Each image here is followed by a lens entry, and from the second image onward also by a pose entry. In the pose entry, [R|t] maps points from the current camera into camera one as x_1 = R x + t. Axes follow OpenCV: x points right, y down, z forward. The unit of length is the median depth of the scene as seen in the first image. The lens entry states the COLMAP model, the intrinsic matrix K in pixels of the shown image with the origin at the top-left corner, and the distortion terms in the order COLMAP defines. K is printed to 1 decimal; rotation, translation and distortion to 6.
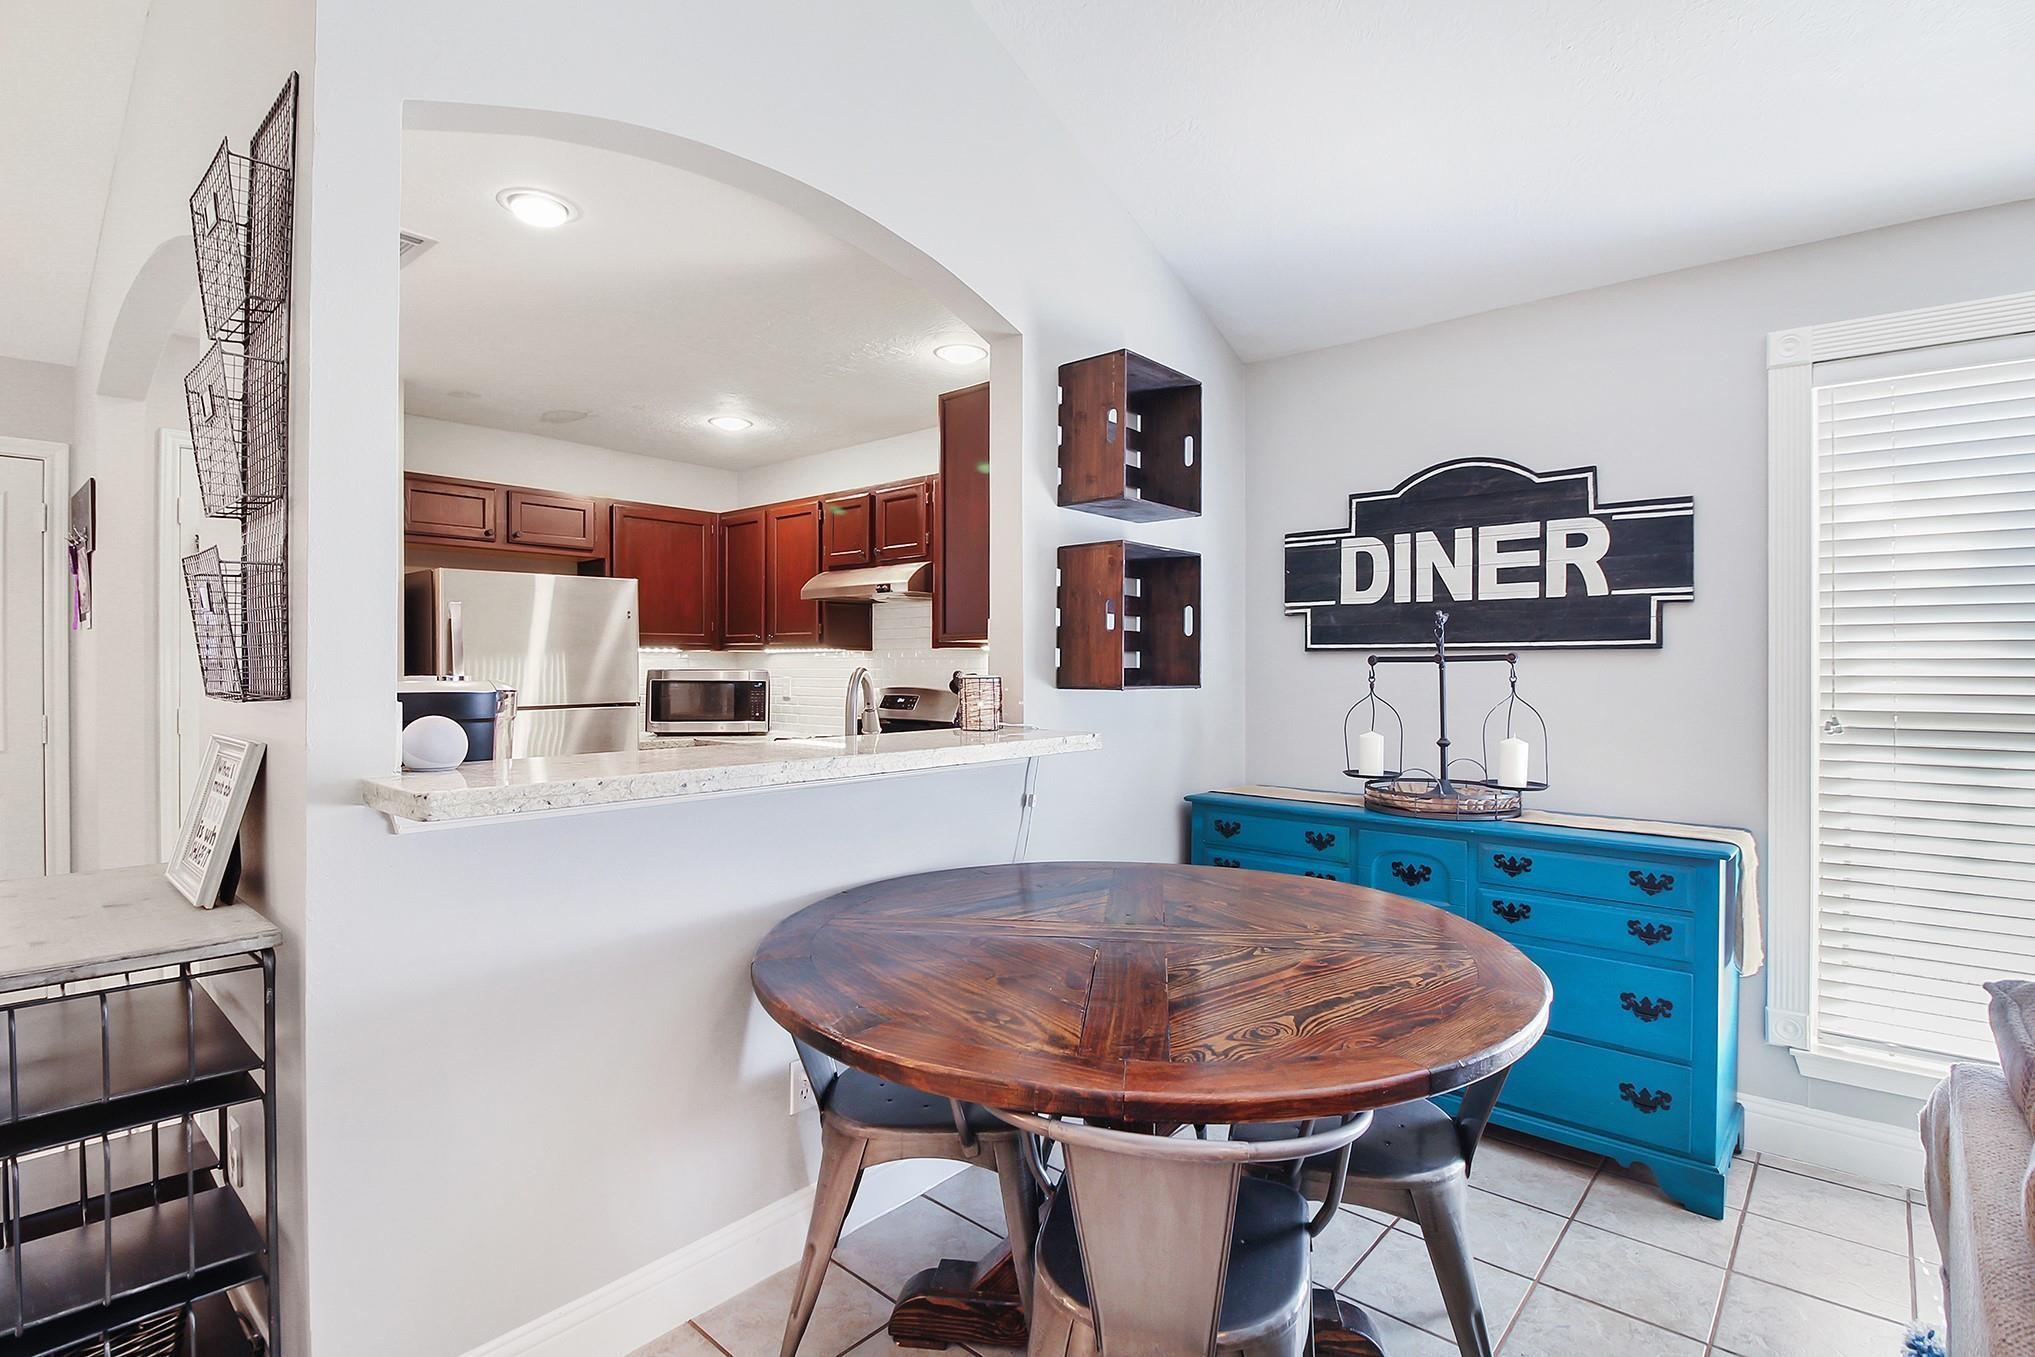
lens RADIAL K [[970.6, 0, 1016.1], [0, 970.6, 663.6], [0, 0, 1]] dist [-0.002503, -0.012226]
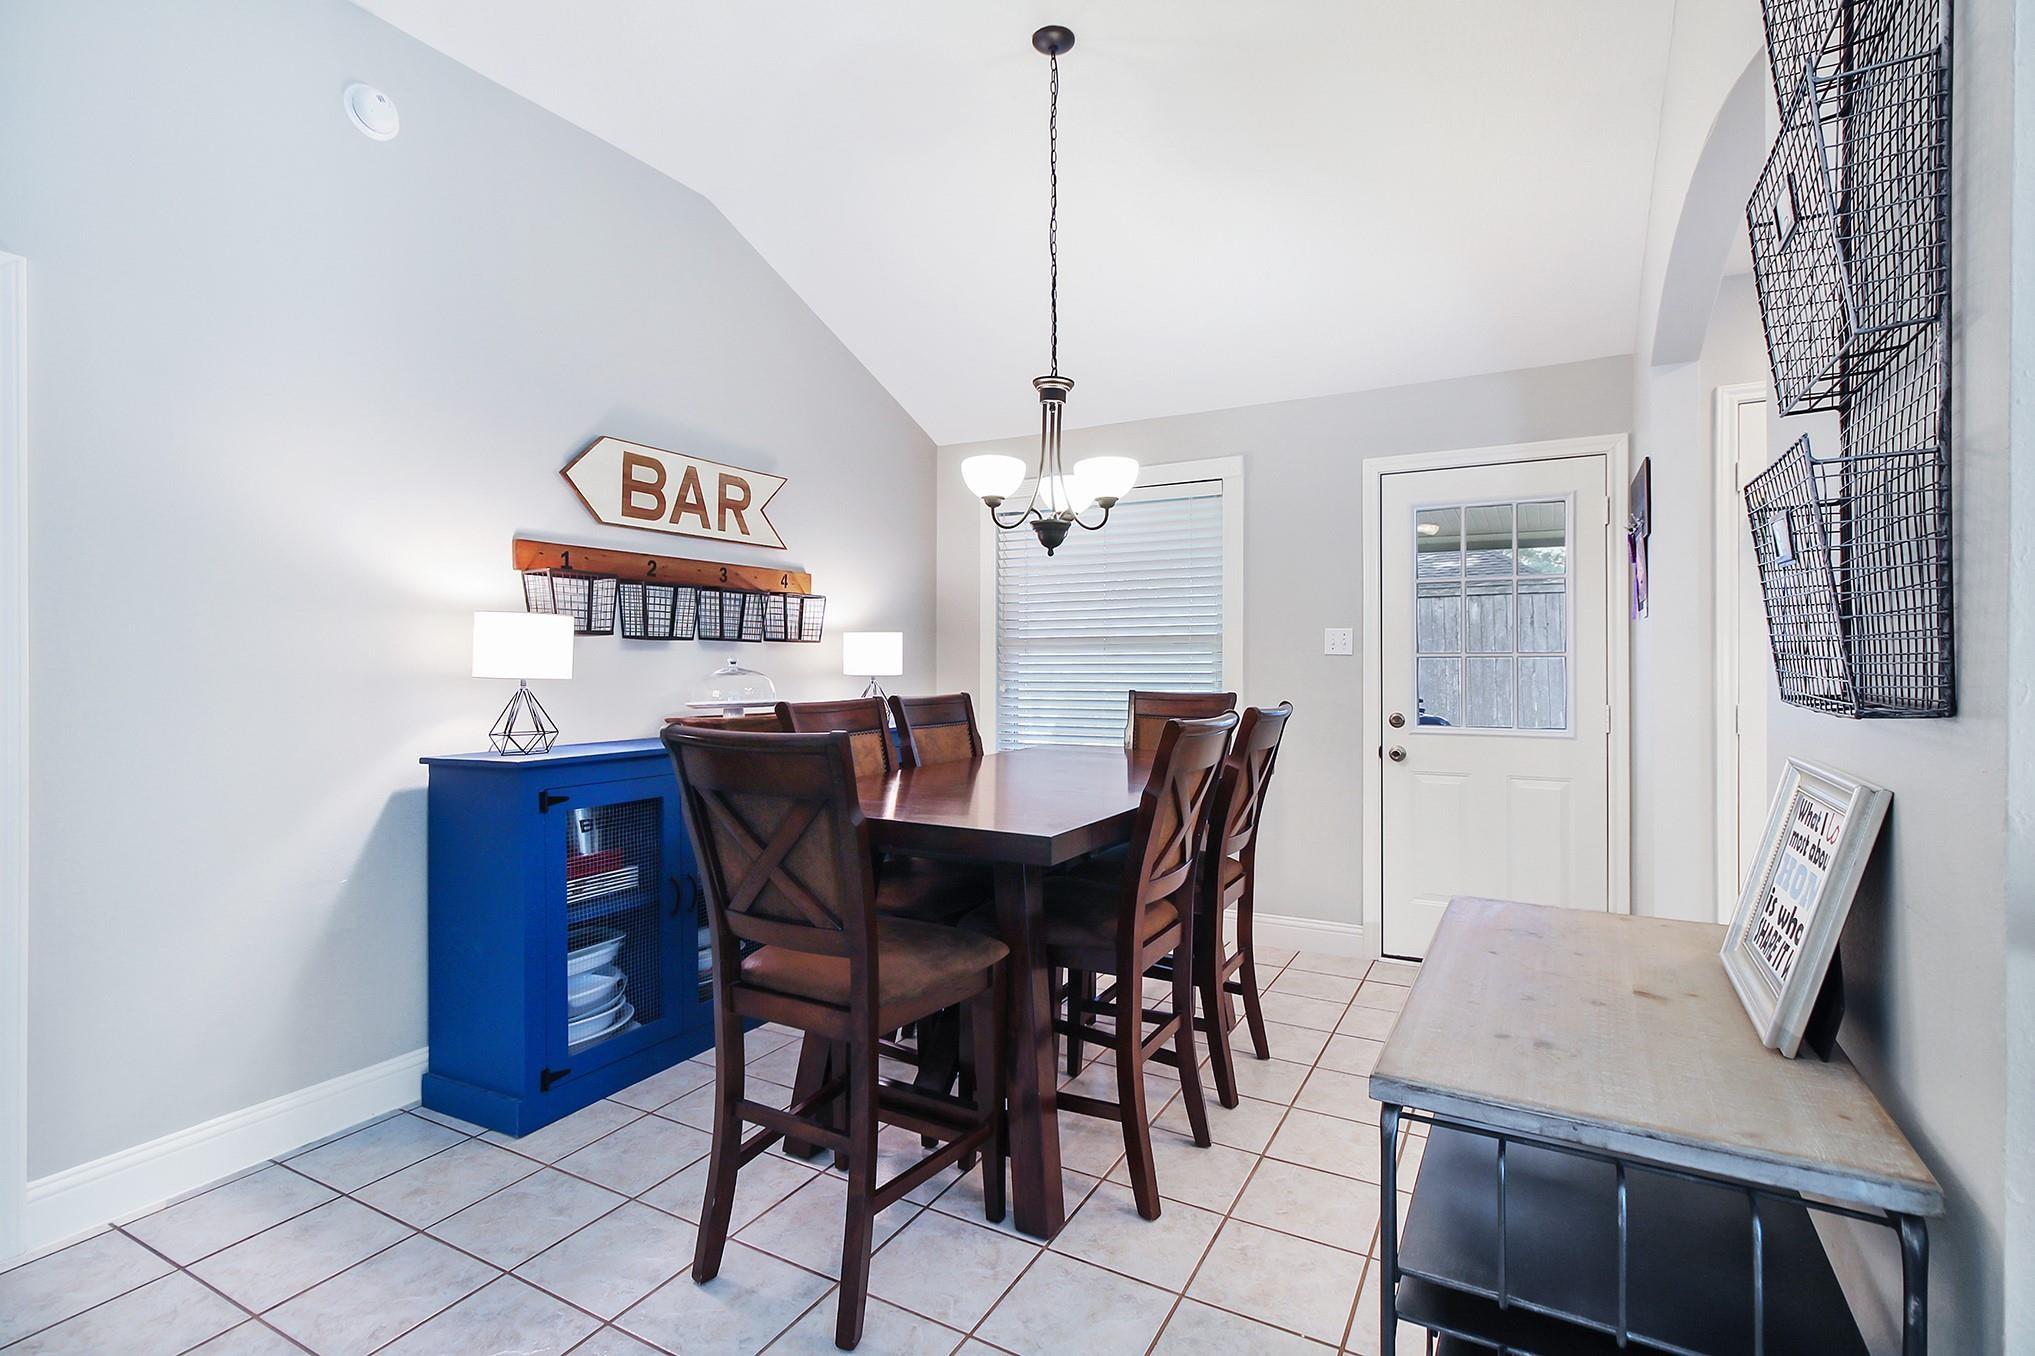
lens RADIAL K [[965.2, 0, 1028.7], [0, 965.2, 668.4], [0, 0, 1]] dist [0.001988, 0.000024]
pose [[0.221102, 0.007085, -0.975225, -0.189565], [0.007243, 0.999934, 0.008906, 0.001960], [0.975224, -0.009033, 0.221036, 0.215667]]
